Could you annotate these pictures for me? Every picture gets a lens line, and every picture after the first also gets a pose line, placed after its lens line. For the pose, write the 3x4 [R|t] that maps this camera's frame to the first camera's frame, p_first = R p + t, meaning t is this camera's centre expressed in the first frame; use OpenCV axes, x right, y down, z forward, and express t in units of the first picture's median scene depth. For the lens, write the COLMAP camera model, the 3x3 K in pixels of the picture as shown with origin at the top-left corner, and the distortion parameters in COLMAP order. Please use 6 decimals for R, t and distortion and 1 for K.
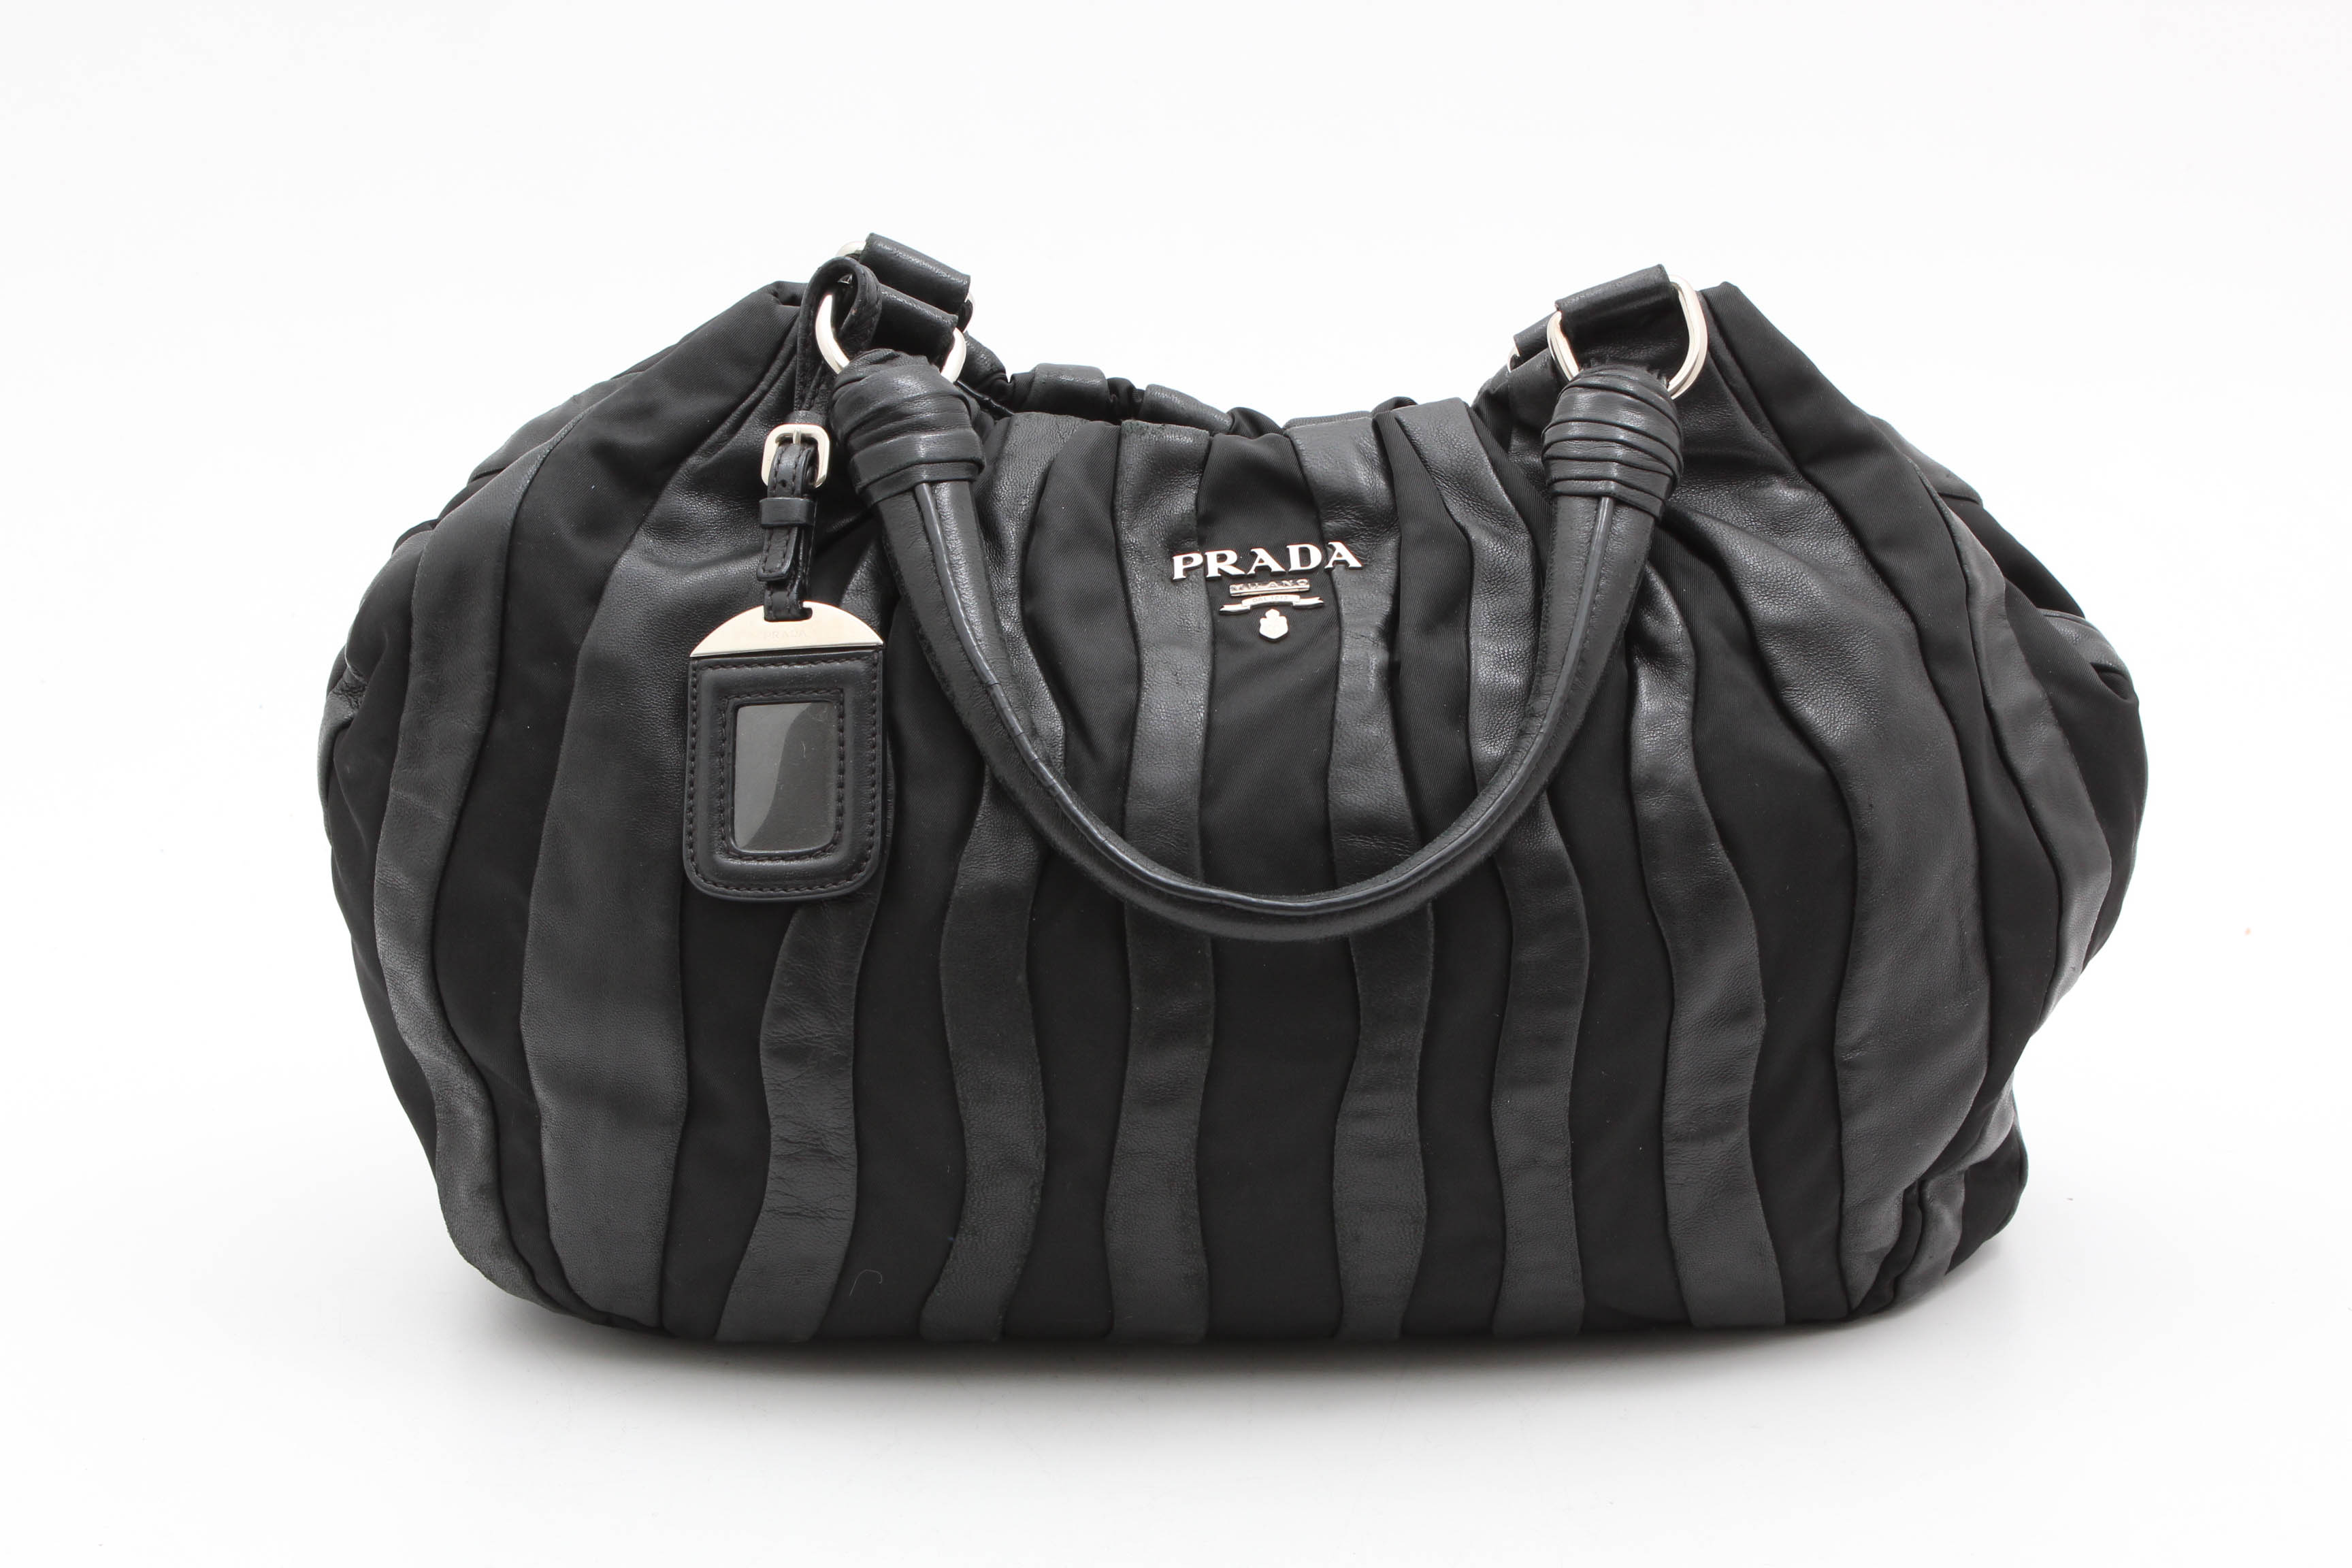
lens RADIAL K [[4827.4, 0, 1206.8], [0, 4827.4, 782.0], [0, 0, 1]] dist [-0.040735, 0.075664]
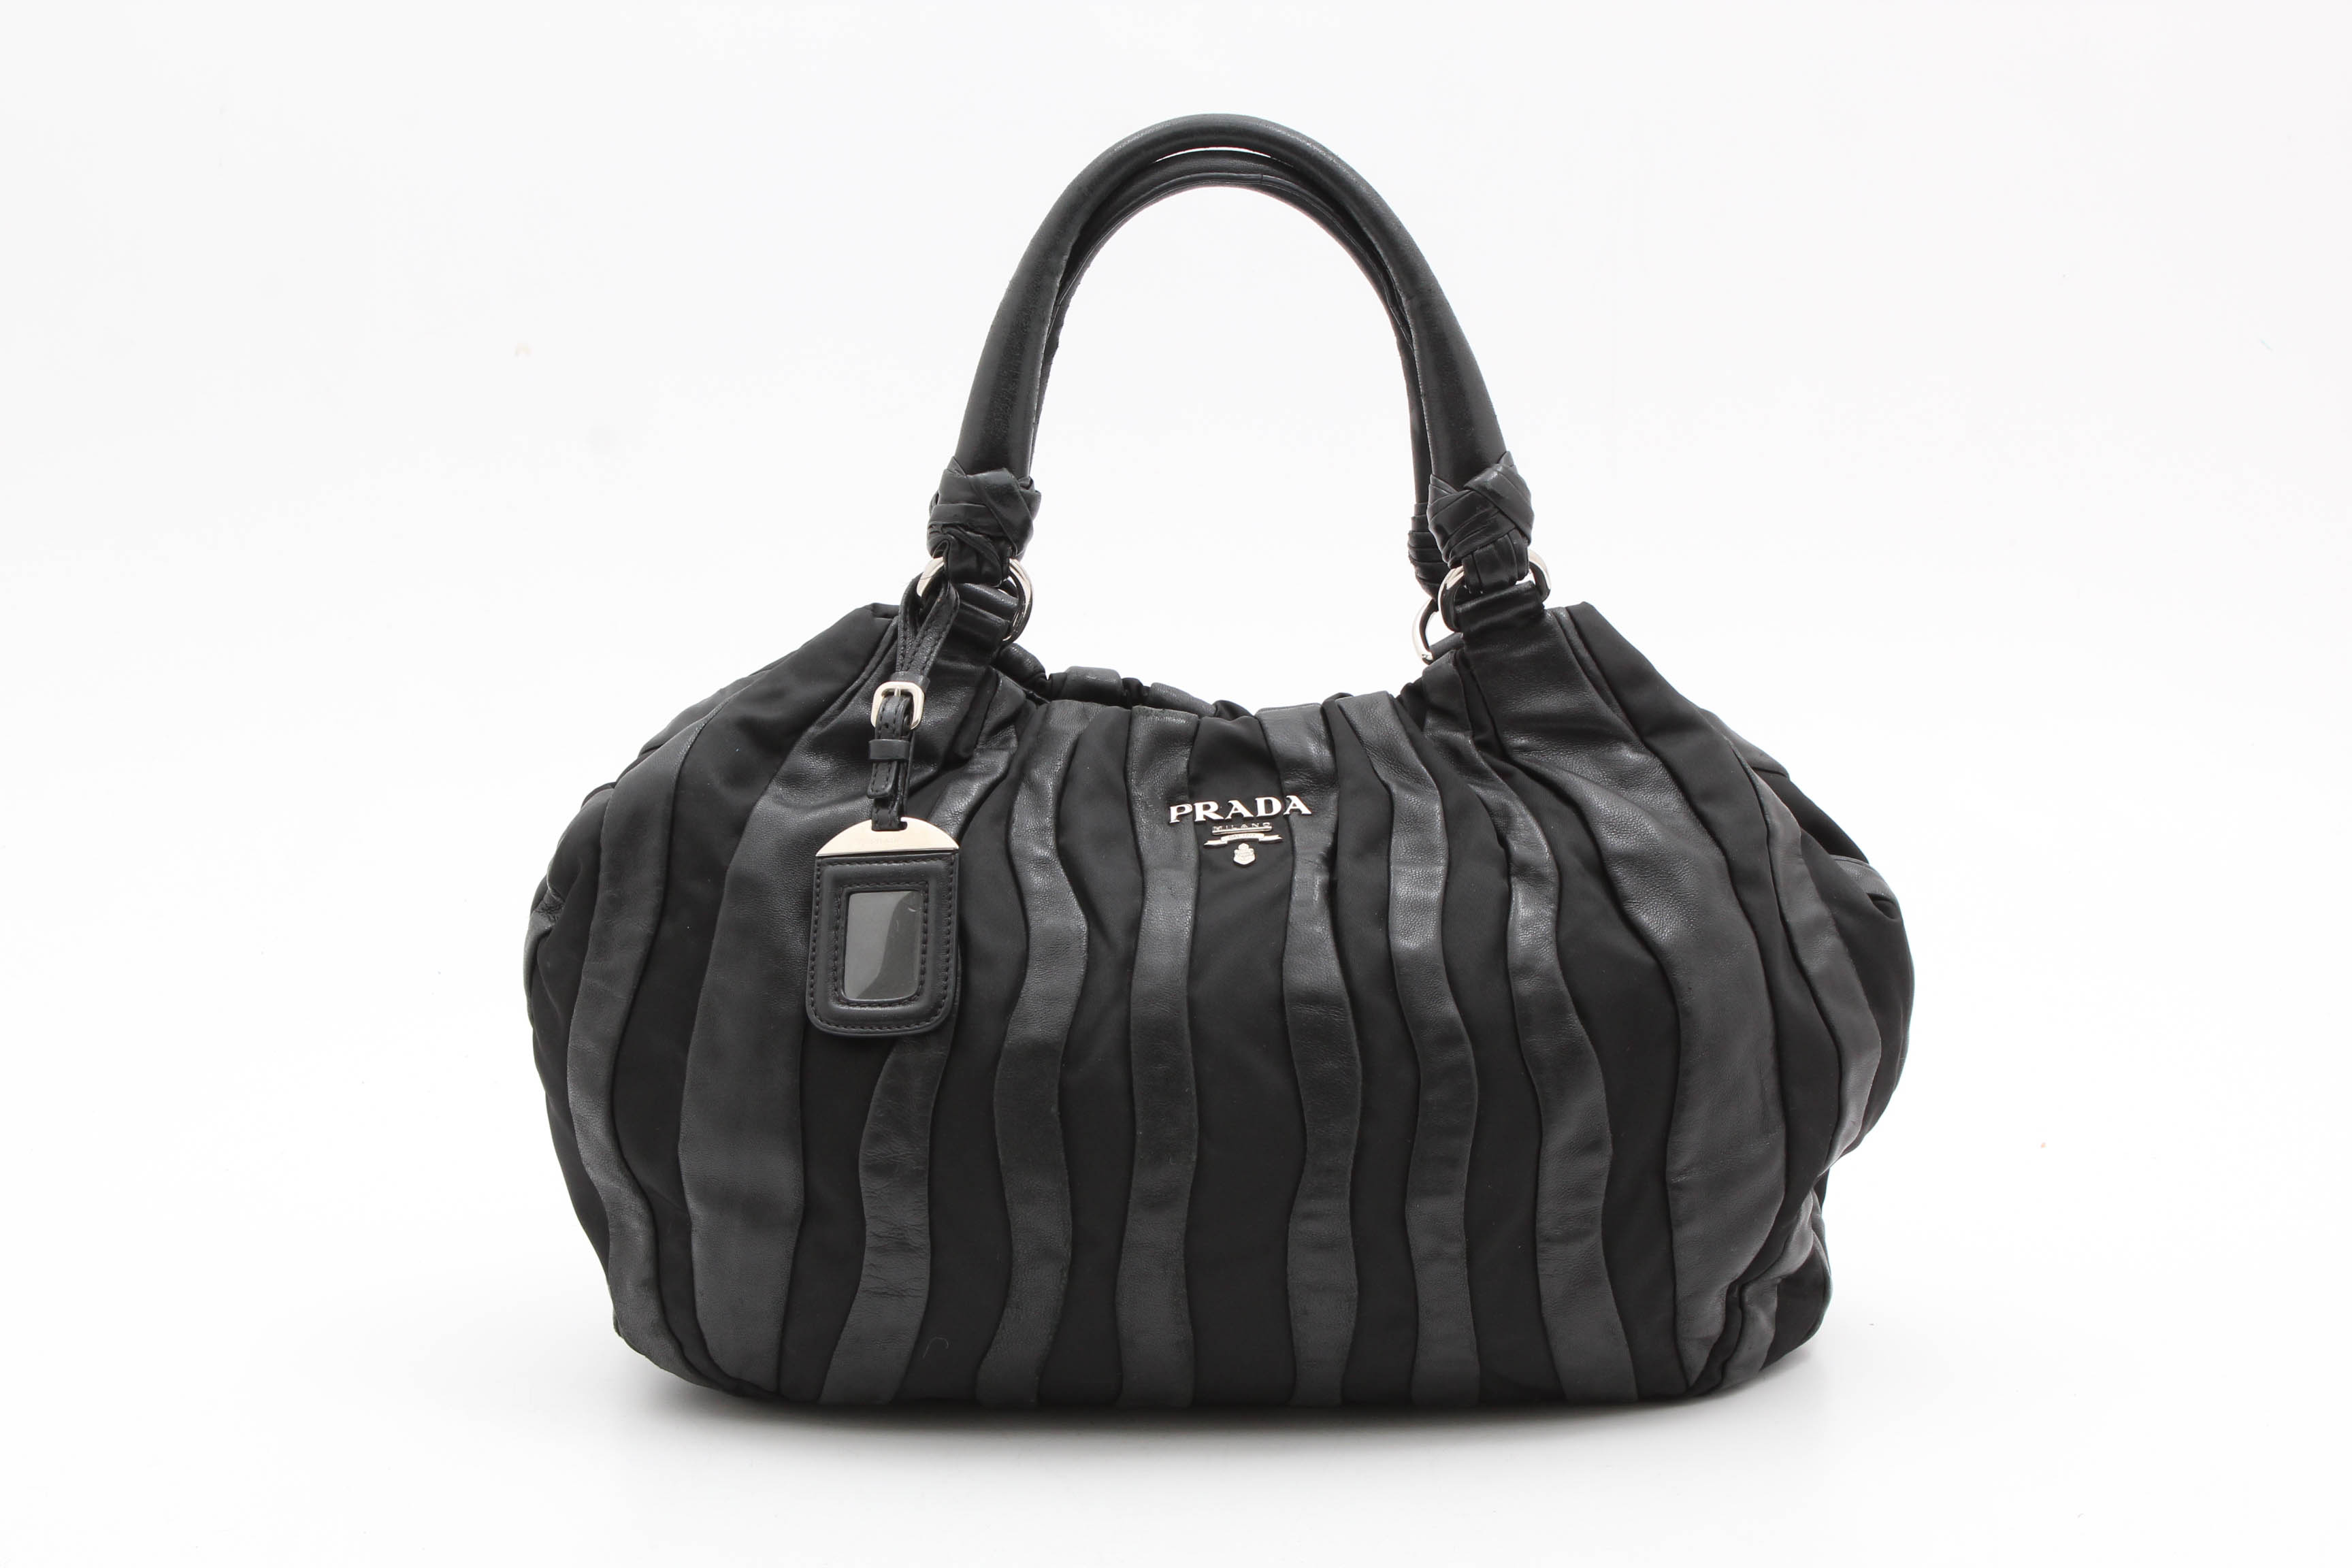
lens RADIAL K [[4949.7, 0, 1176.0], [0, 4949.7, 784.0], [0, 0, 1]] dist [-0.006946, 0.034325]
pose [[0.999891, 0.002350, -0.014564, 0.014744], [-0.003727, 0.995447, -0.095242, 0.078256], [0.014274, 0.095286, 0.995348, -0.365650]]
